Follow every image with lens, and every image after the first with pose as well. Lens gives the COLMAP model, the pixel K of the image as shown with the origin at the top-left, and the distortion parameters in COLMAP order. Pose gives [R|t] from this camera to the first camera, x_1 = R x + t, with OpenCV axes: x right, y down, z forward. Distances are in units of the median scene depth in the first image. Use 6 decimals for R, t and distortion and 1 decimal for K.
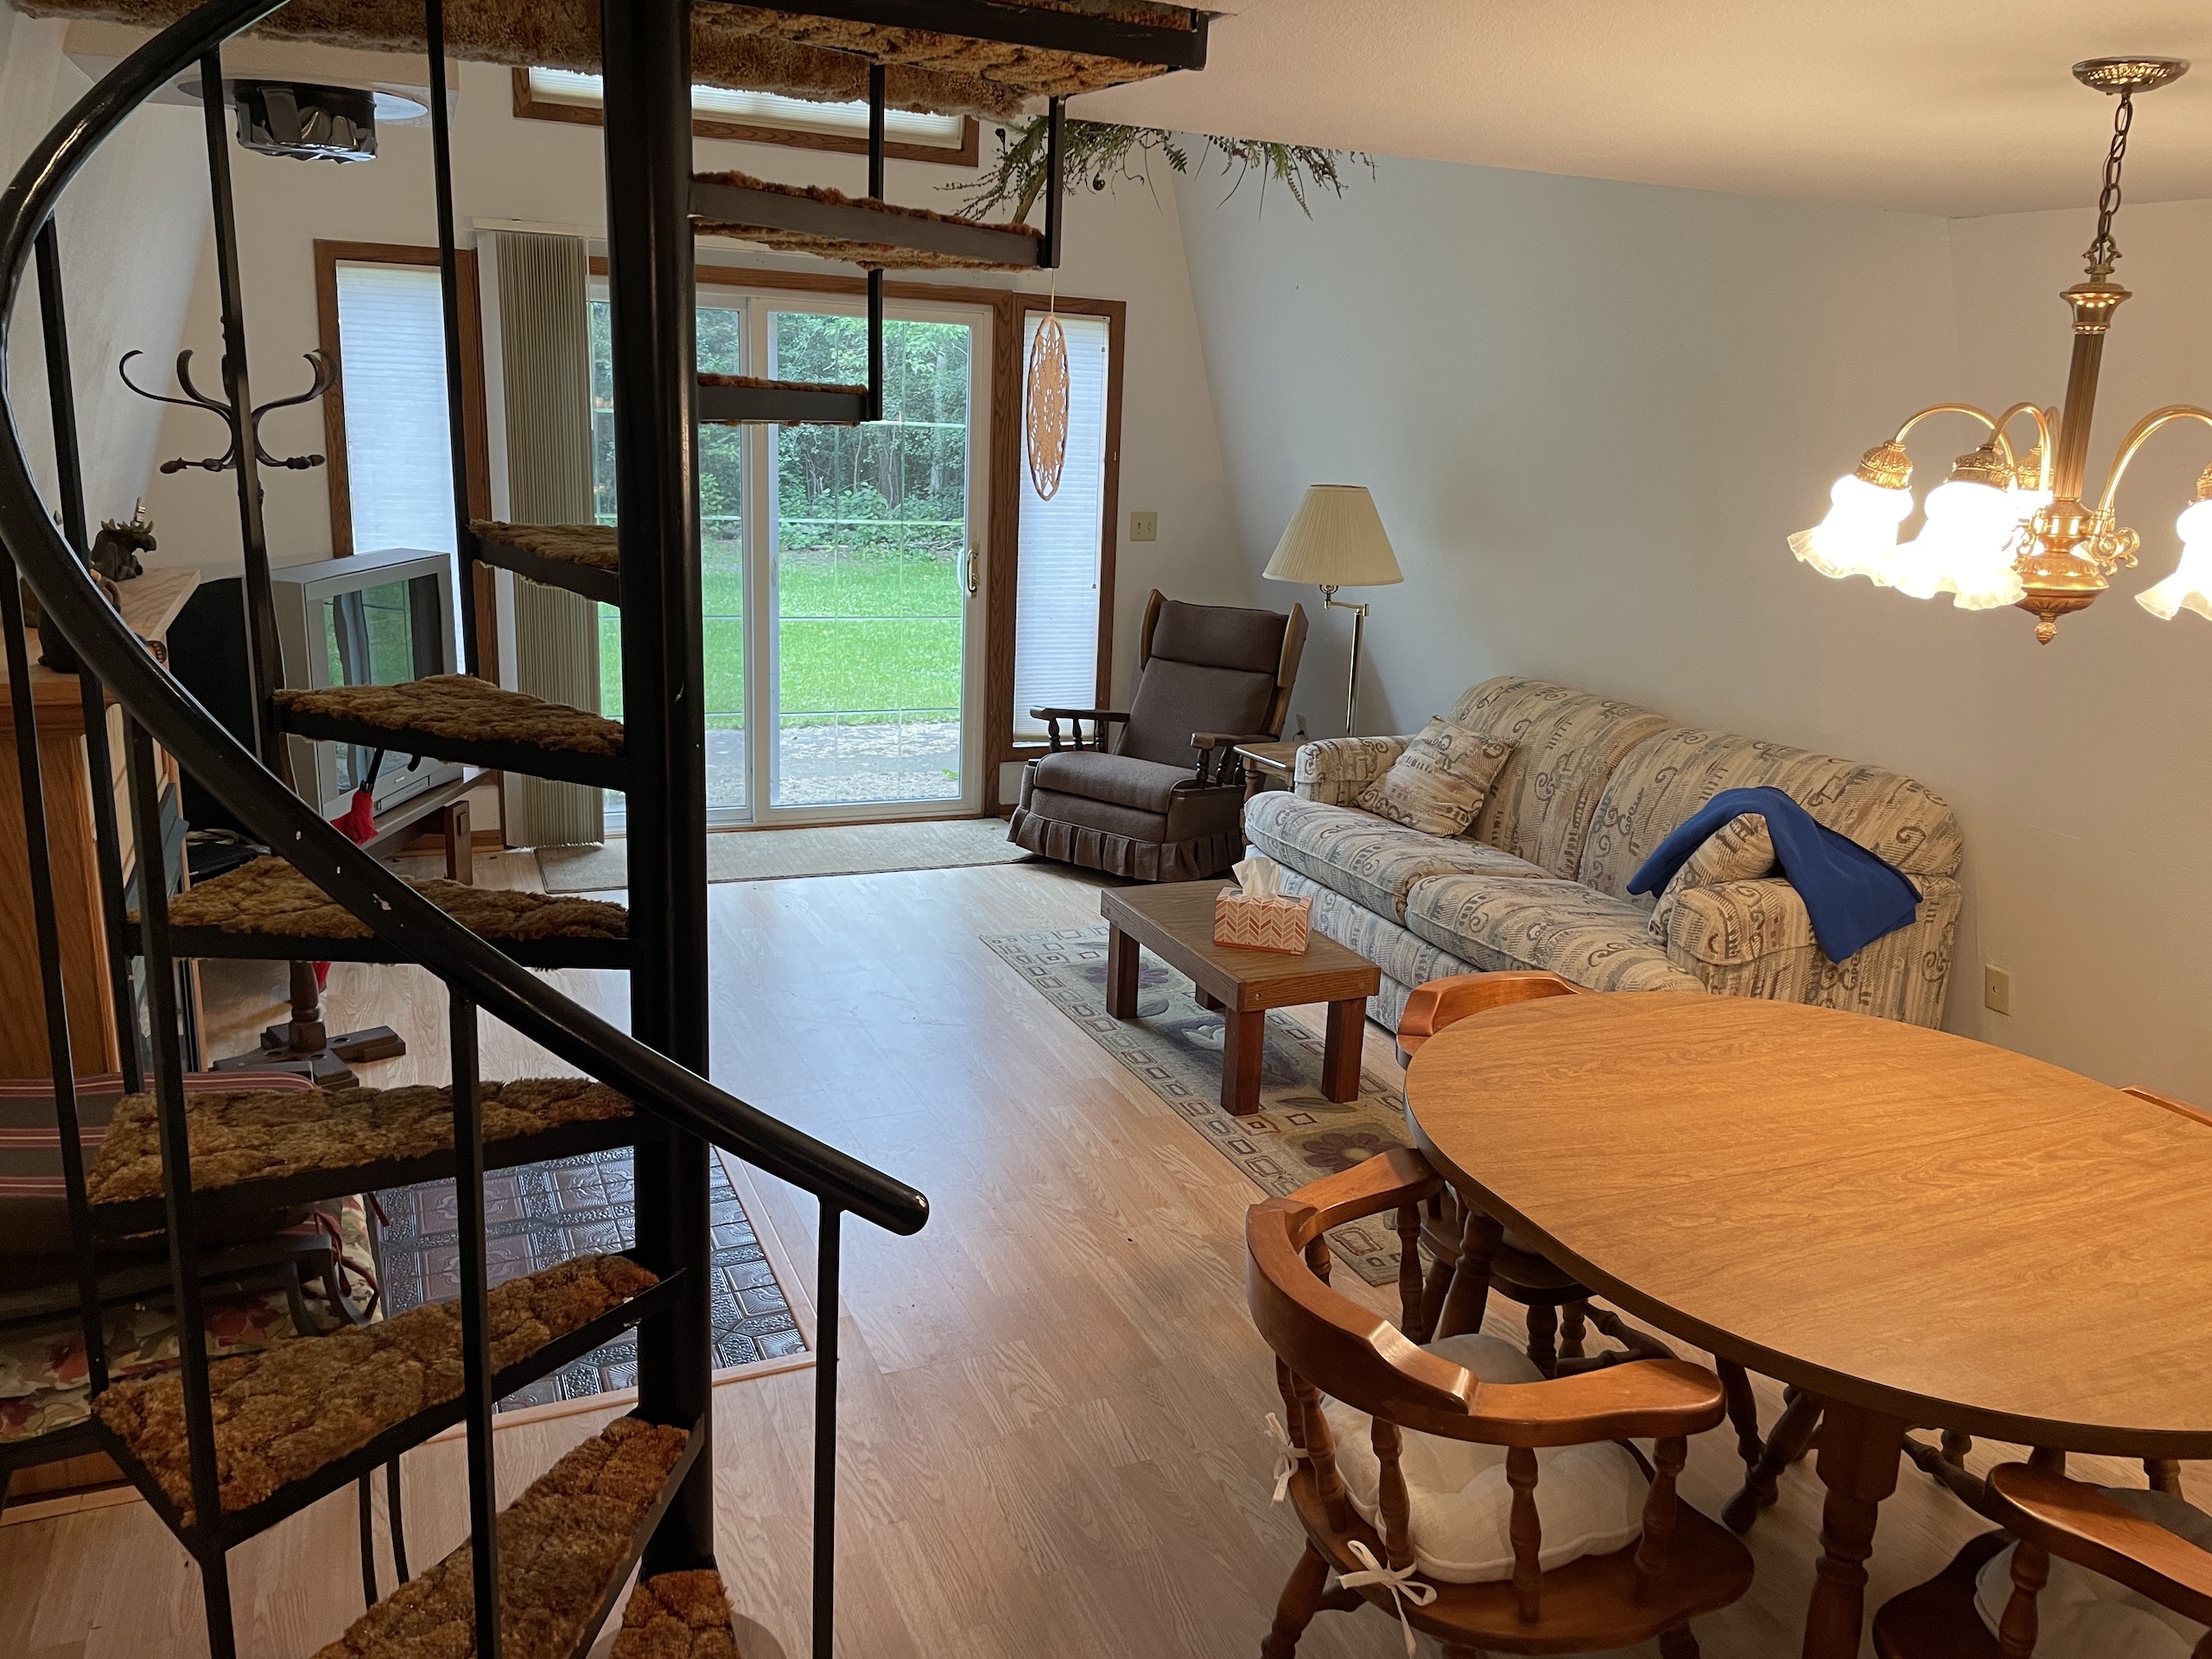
lens RADIAL K [[1698.2, 0, 1101.0], [0, 1698.2, 826.4], [0, 0, 1]] dist [0.078578, -0.101979]
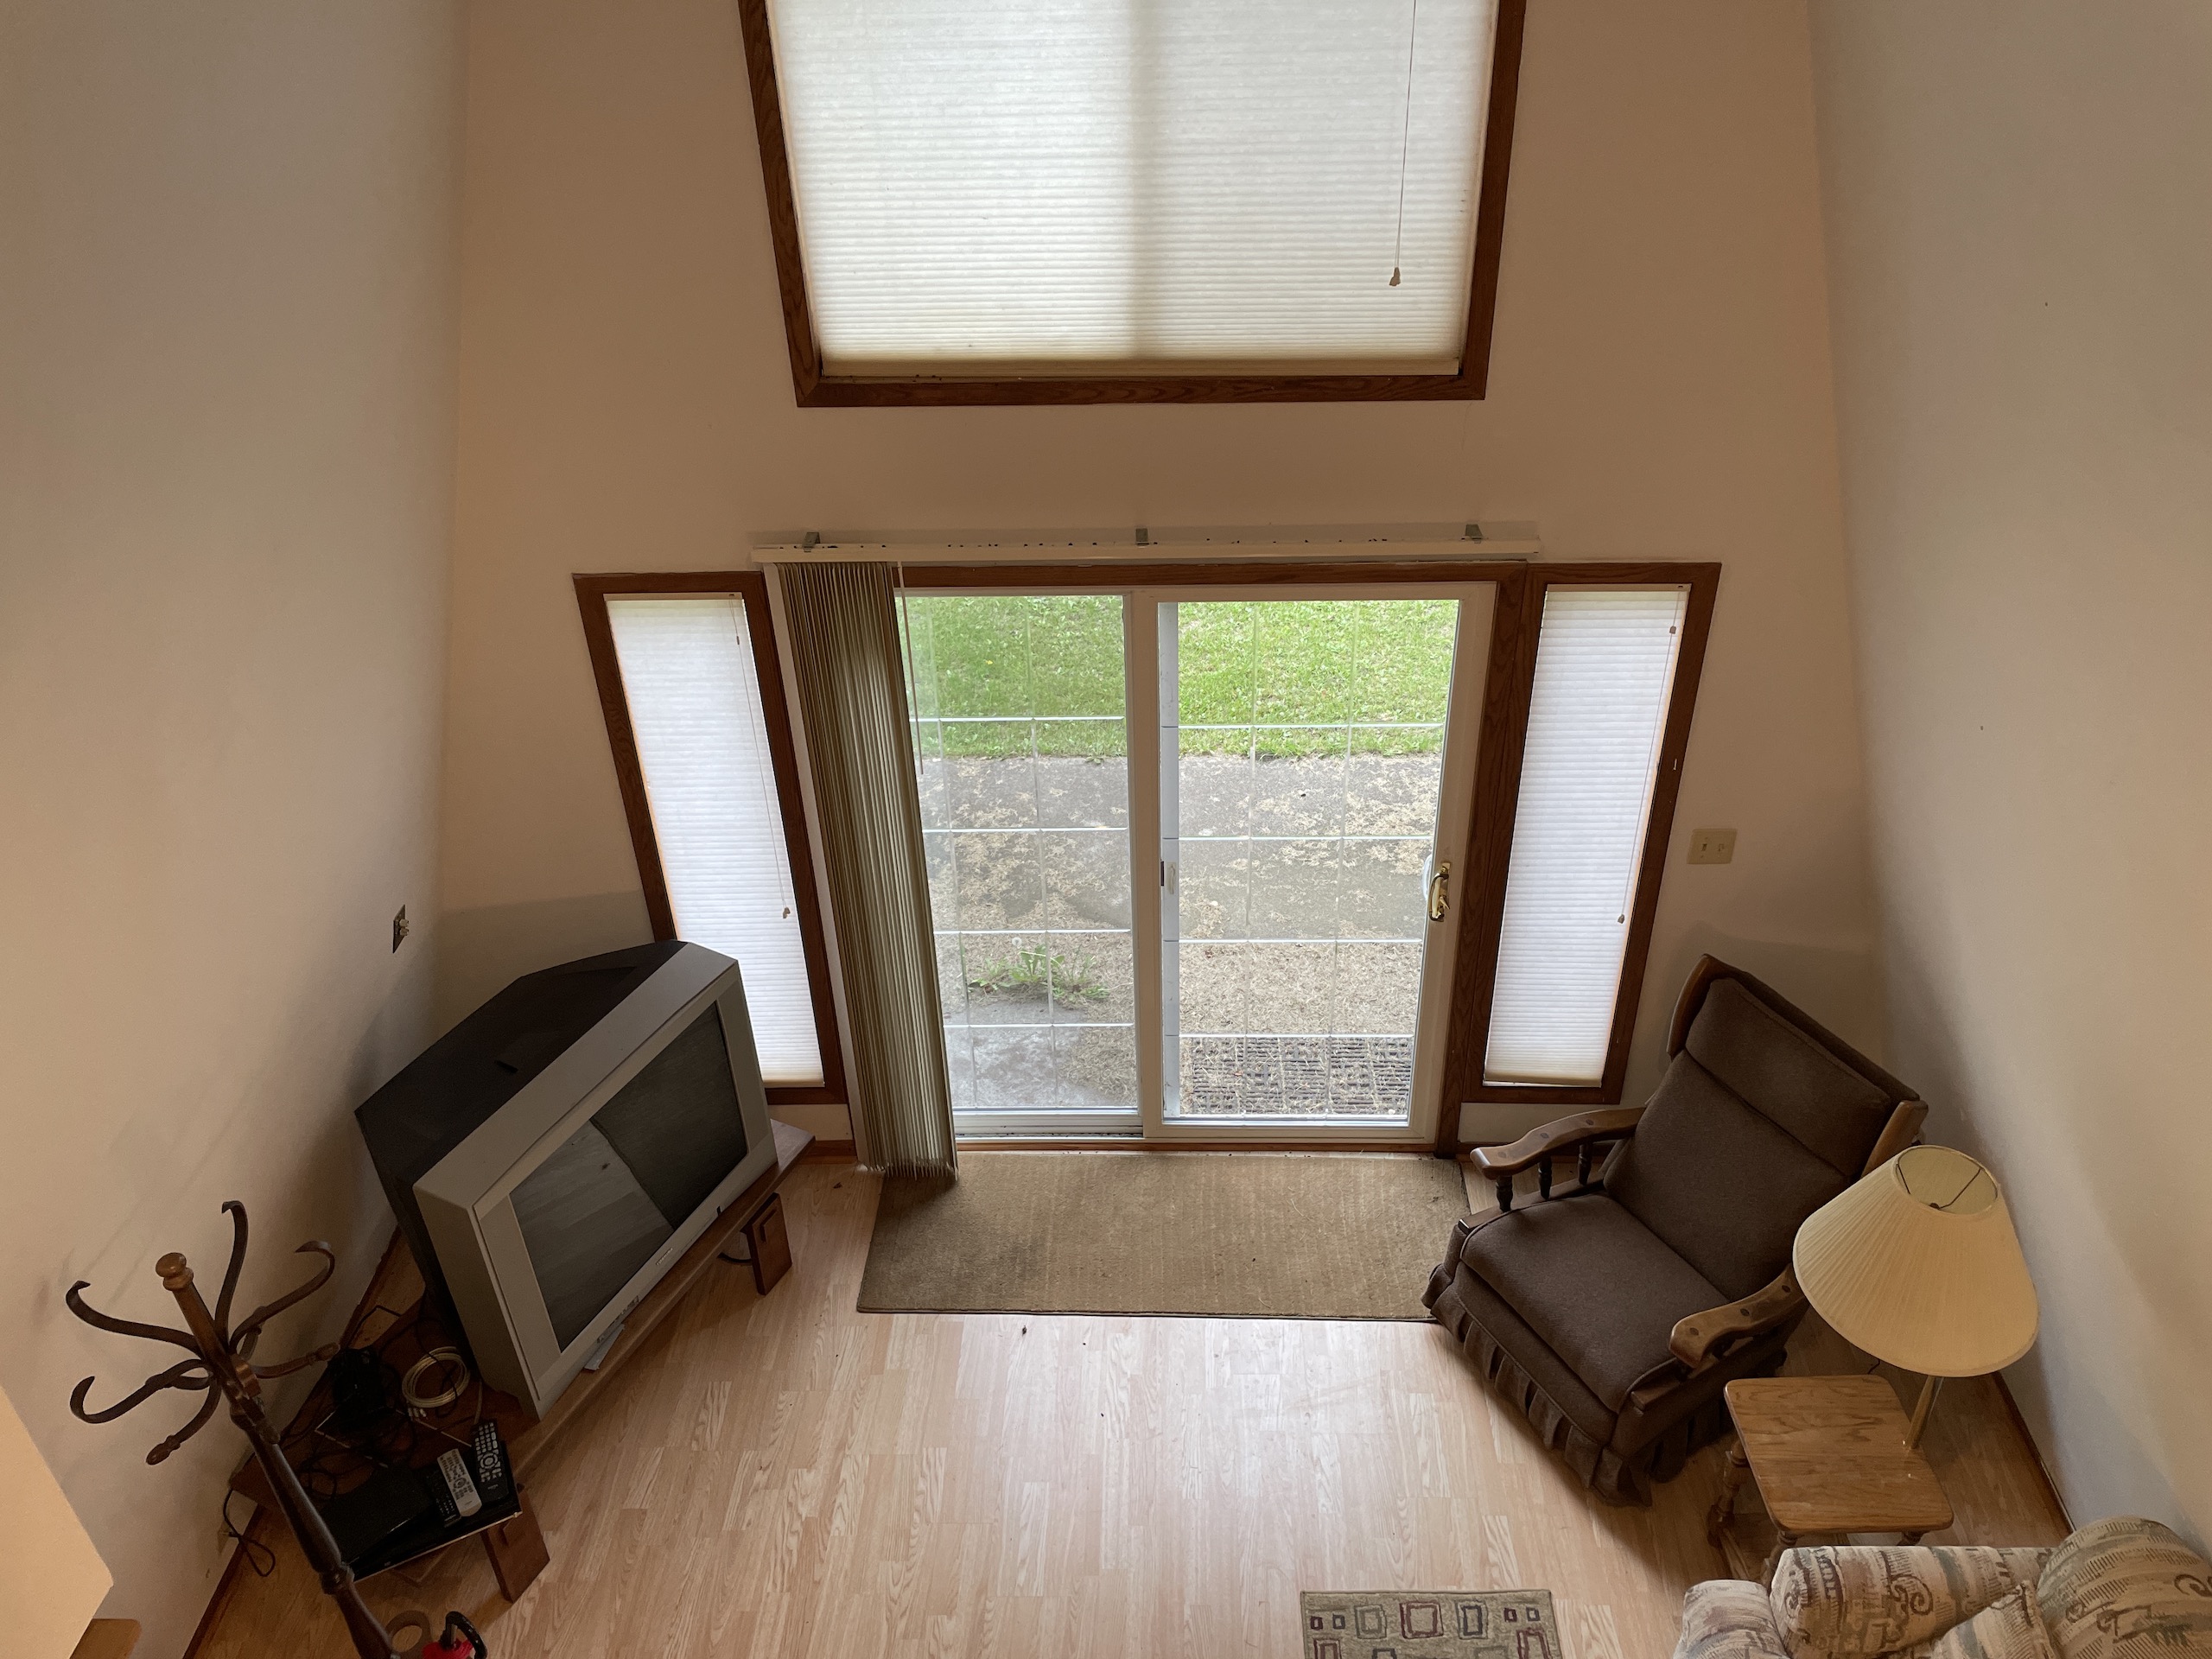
lens RADIAL K [[1698.2, 0, 1109.0], [0, 1698.2, 832.1], [0, 0, 1]] dist [0.078578, -0.101979]
pose [[0.907625, 0.178187, -0.380087, 0.069013], [-0.035829, 0.935018, 0.352787, -0.439290], [0.418250, -0.306580, 0.855030, 0.341828]]
